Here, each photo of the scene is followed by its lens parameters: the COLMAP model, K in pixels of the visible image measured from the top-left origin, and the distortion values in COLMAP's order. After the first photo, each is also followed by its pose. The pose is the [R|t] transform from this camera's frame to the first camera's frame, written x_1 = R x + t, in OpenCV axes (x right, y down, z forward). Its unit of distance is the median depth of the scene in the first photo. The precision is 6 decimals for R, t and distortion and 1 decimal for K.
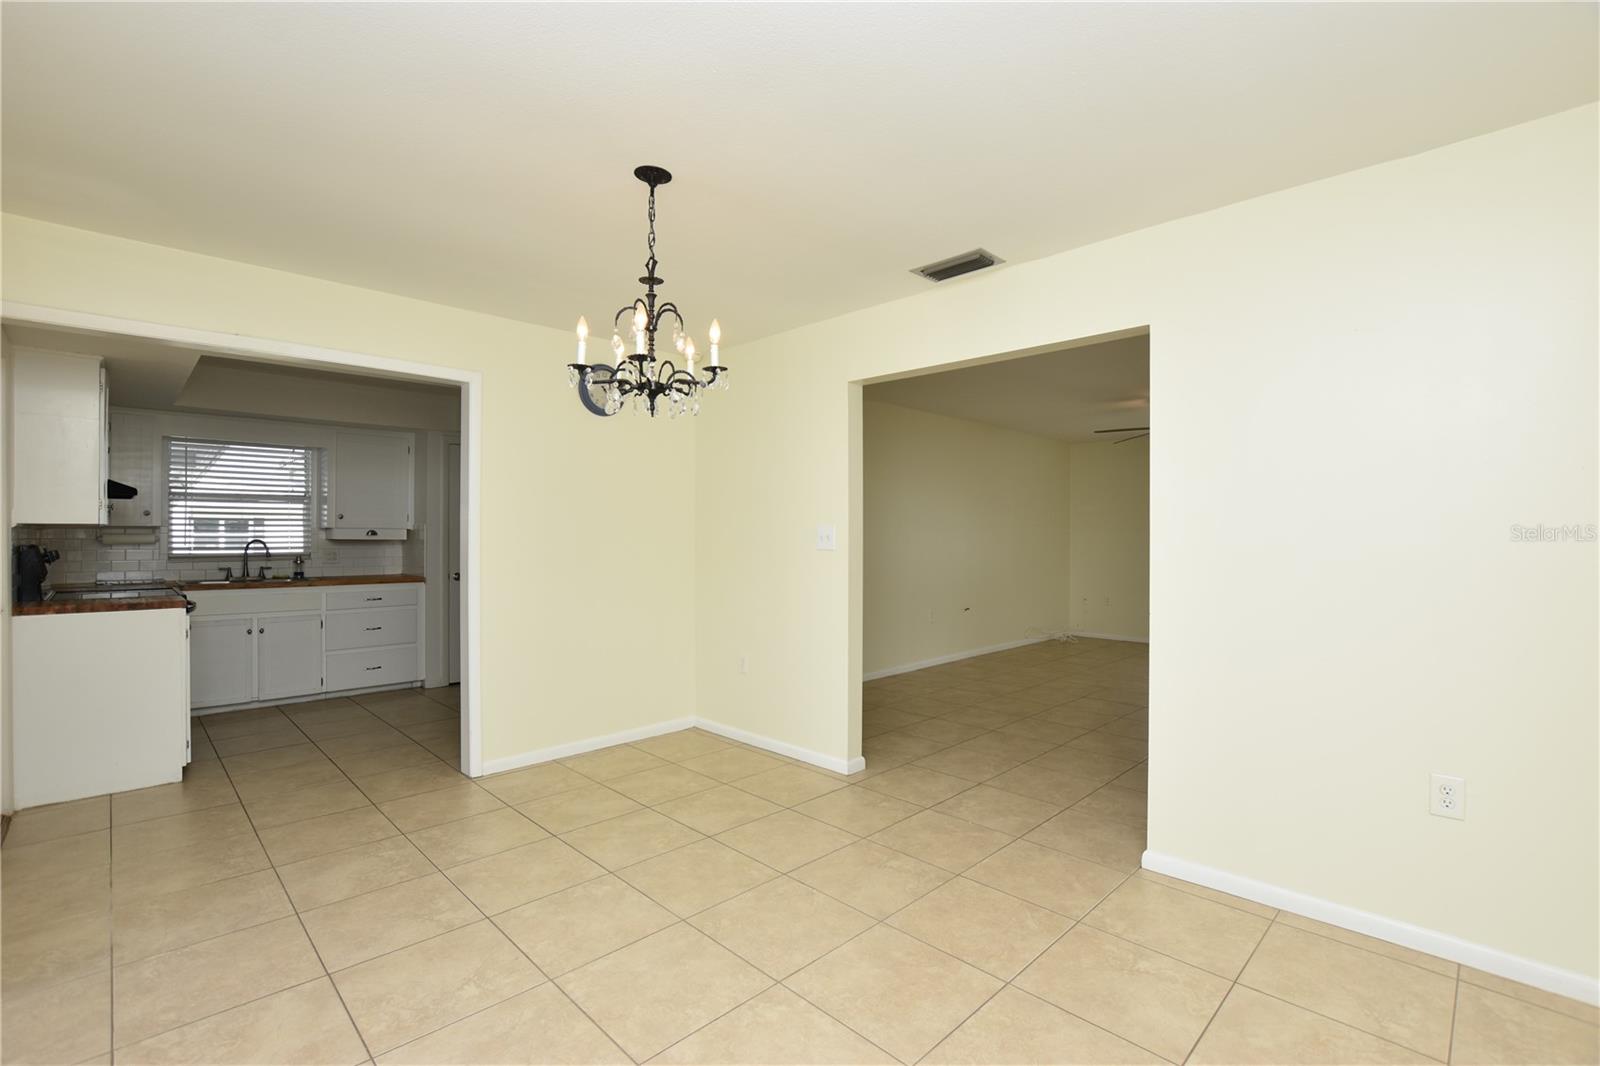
lens RADIAL K [[716.4, 0, 802.2], [0, 716.4, 536.3], [0, 0, 1]] dist [-0.025933, 0.000803]
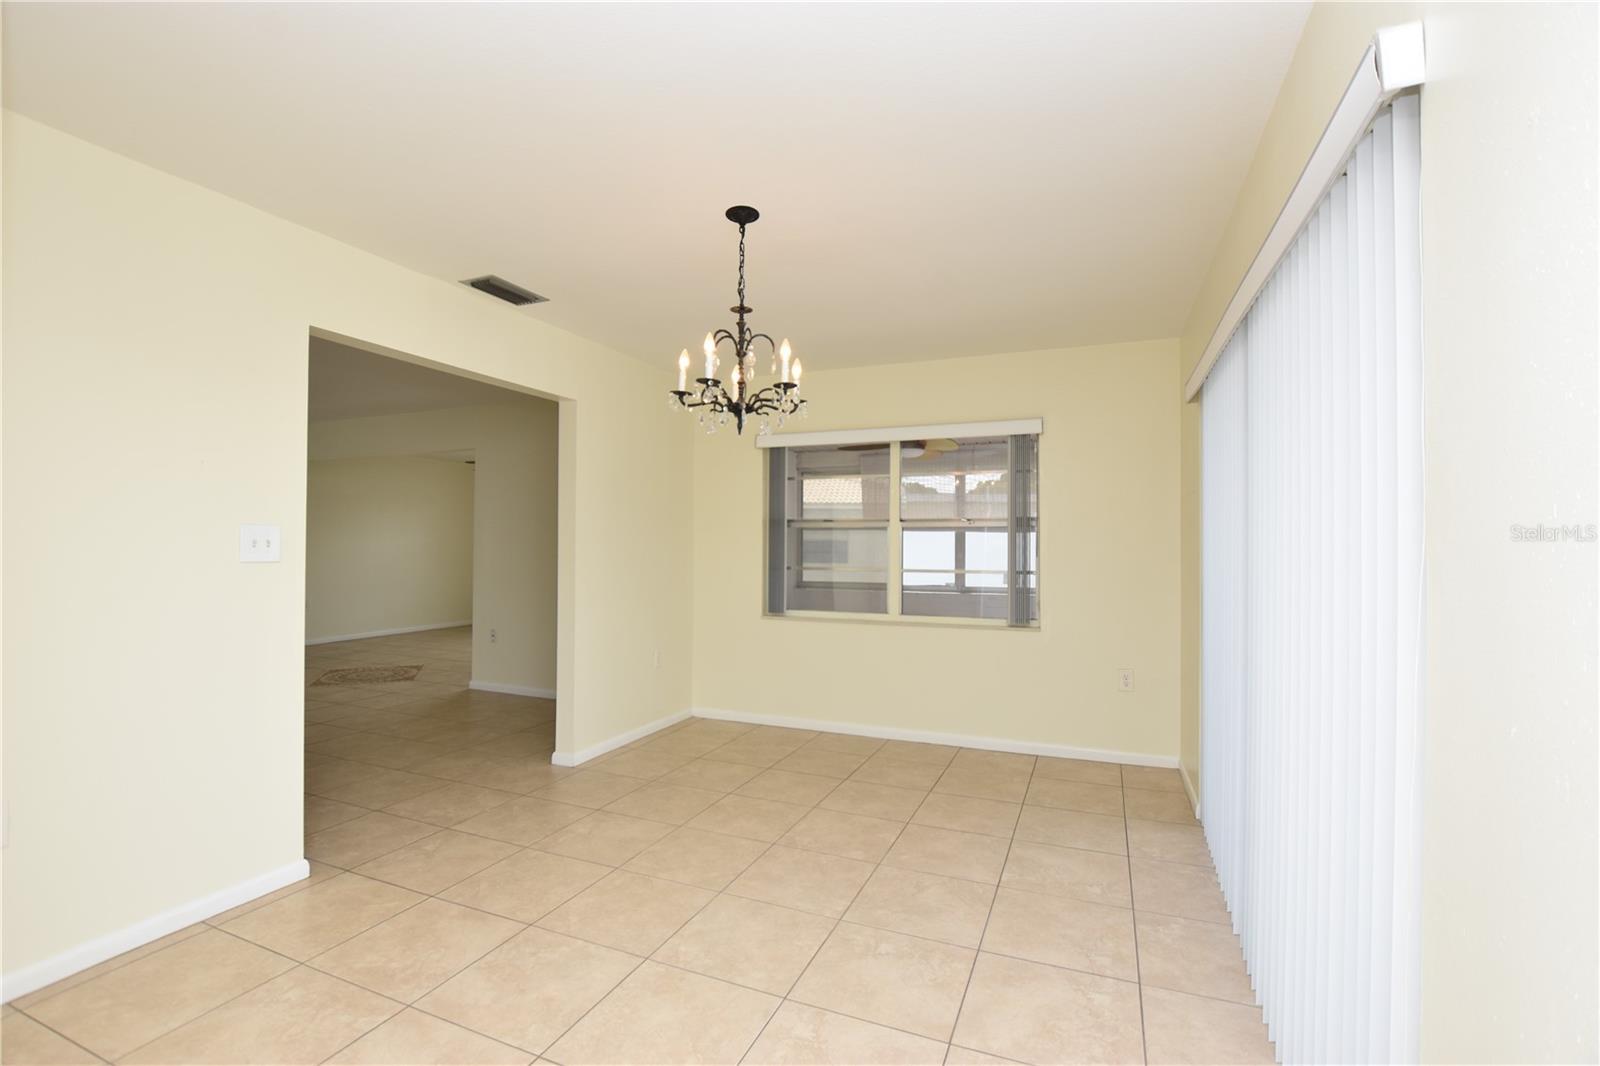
lens RADIAL K [[716.4, 0, 793.2], [0, 716.4, 536.3], [0, 0, 1]] dist [-0.025933, 0.000803]
pose [[-0.373718, 0.004812, 0.927530, -0.913091], [-0.004534, 0.999965, -0.007014, -0.002809], [-0.927531, -0.006827, -0.373683, 0.969011]]
